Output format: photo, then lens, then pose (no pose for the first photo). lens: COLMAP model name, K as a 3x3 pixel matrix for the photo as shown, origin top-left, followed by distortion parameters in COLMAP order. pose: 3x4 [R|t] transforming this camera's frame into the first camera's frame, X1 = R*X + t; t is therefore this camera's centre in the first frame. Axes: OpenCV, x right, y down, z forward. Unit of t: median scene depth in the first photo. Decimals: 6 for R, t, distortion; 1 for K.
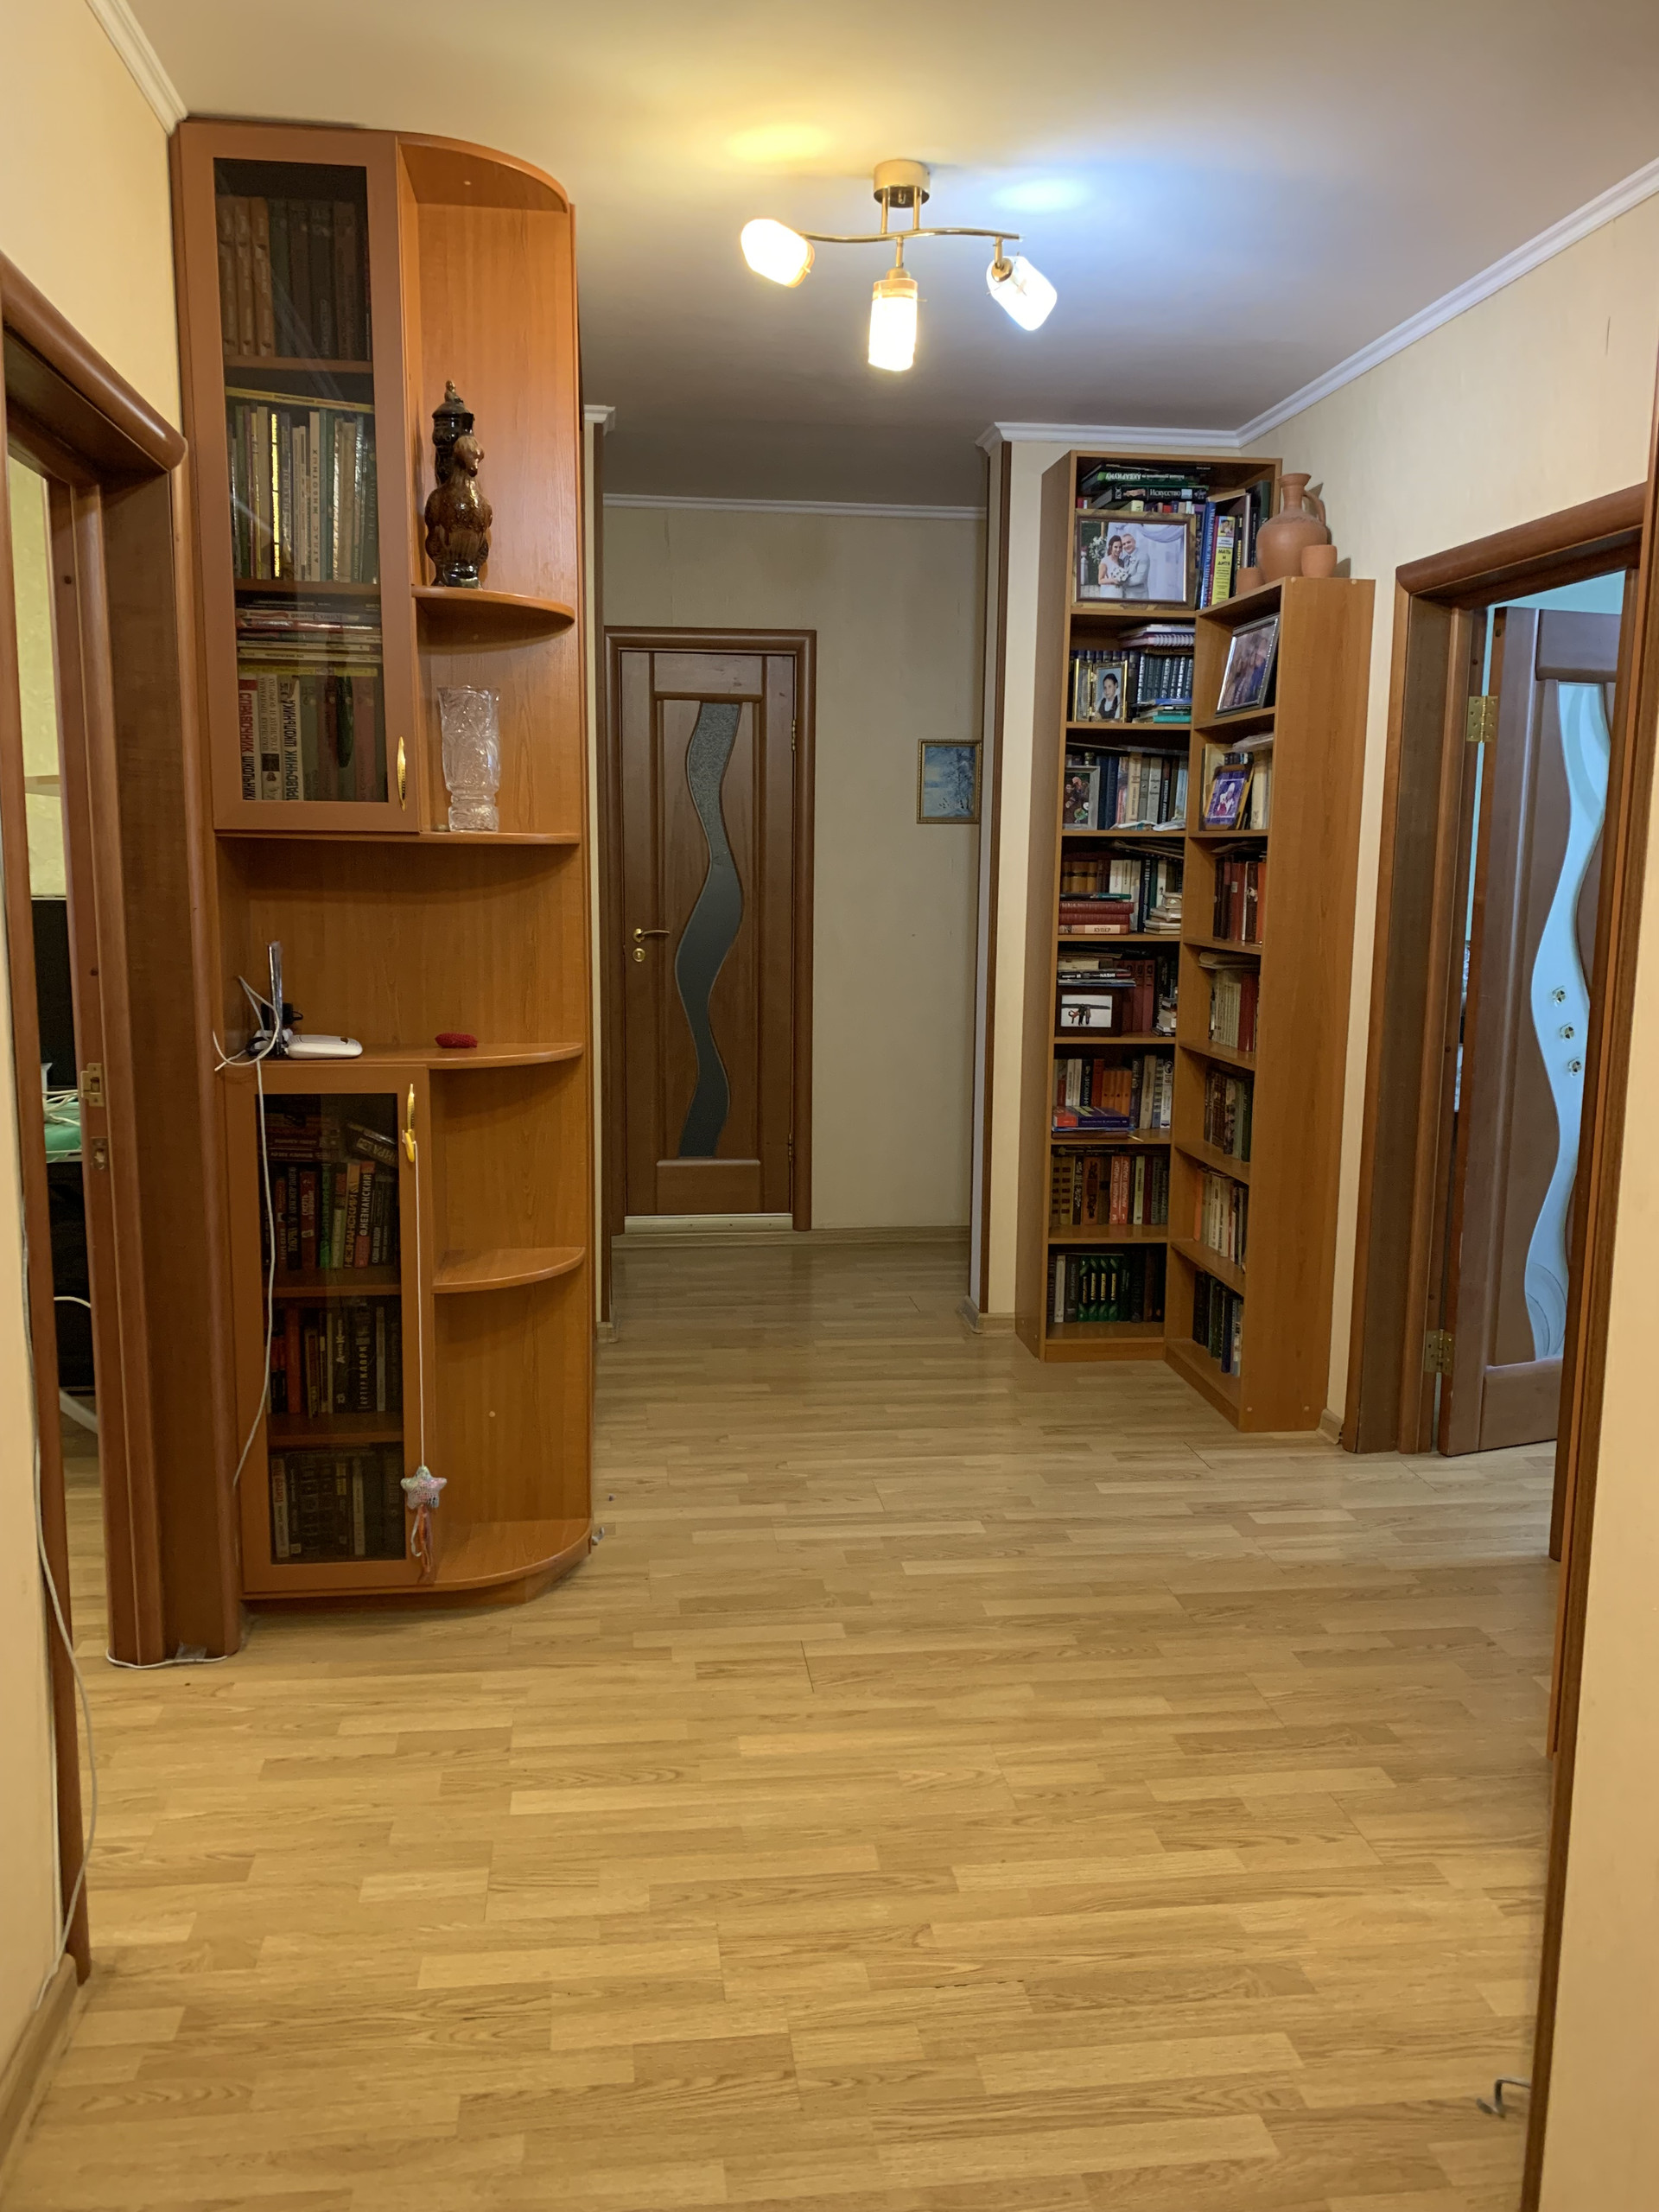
lens RADIAL K [[1752.3, 0, 829.5], [0, 1752.3, 1106.0], [0, 0, 1]] dist [-0.002105, 0.006813]
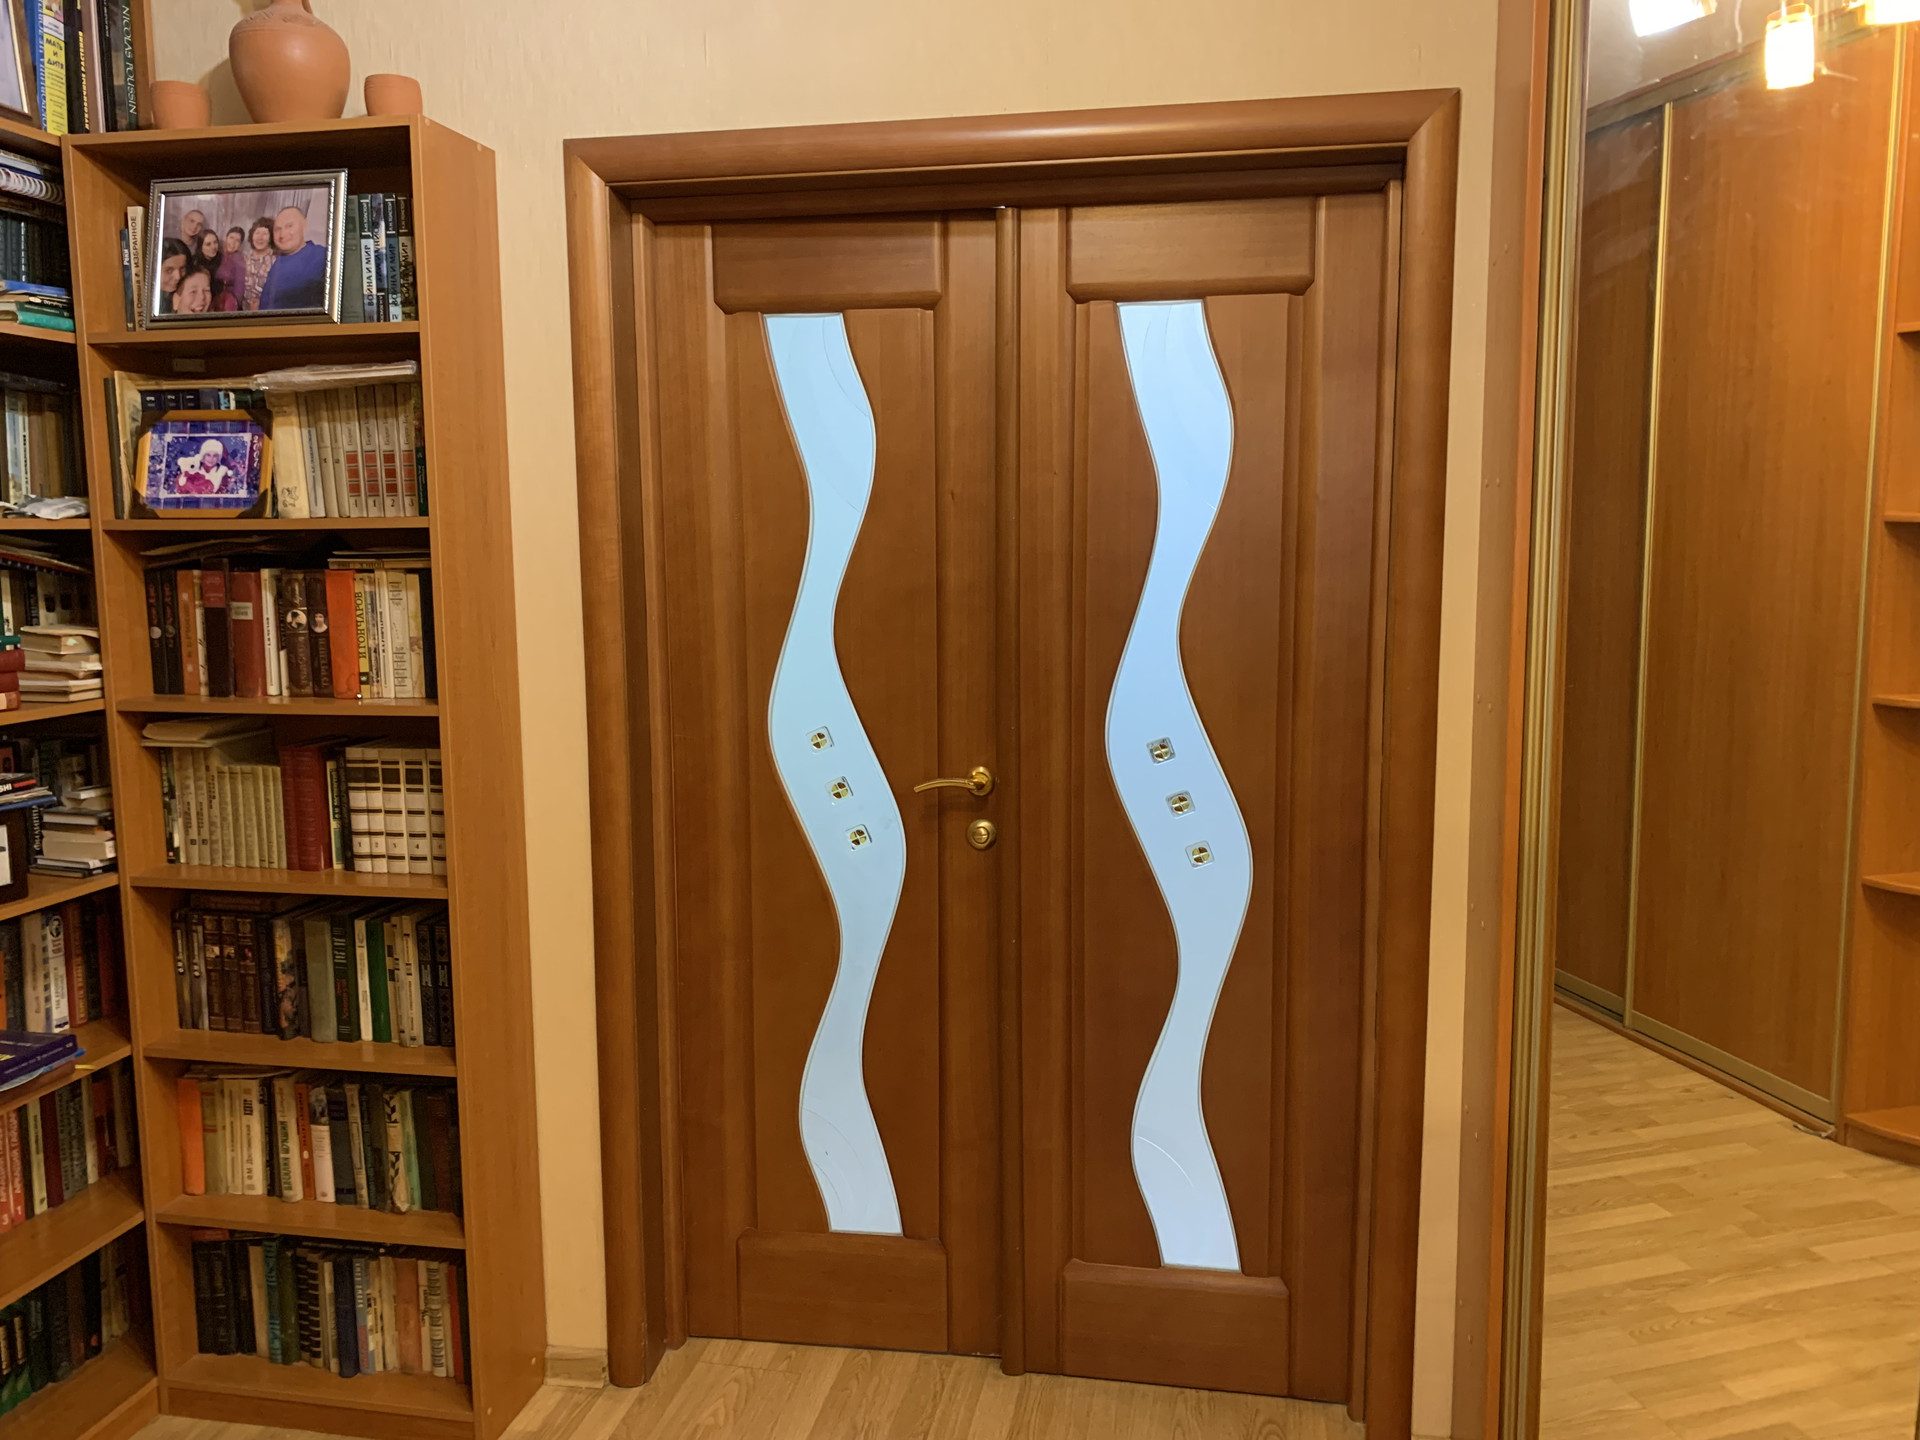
lens RADIAL K [[1521.0, 0, 960.0], [0, 1521.0, 720.0], [0, 0, 1]] dist [-0.002105, 0.006813]
pose [[0.295015, -0.120986, 0.947802, -0.194419], [0.151863, 0.985279, 0.078500, -0.087858], [-0.943347, 0.120777, 0.309045, 0.584493]]
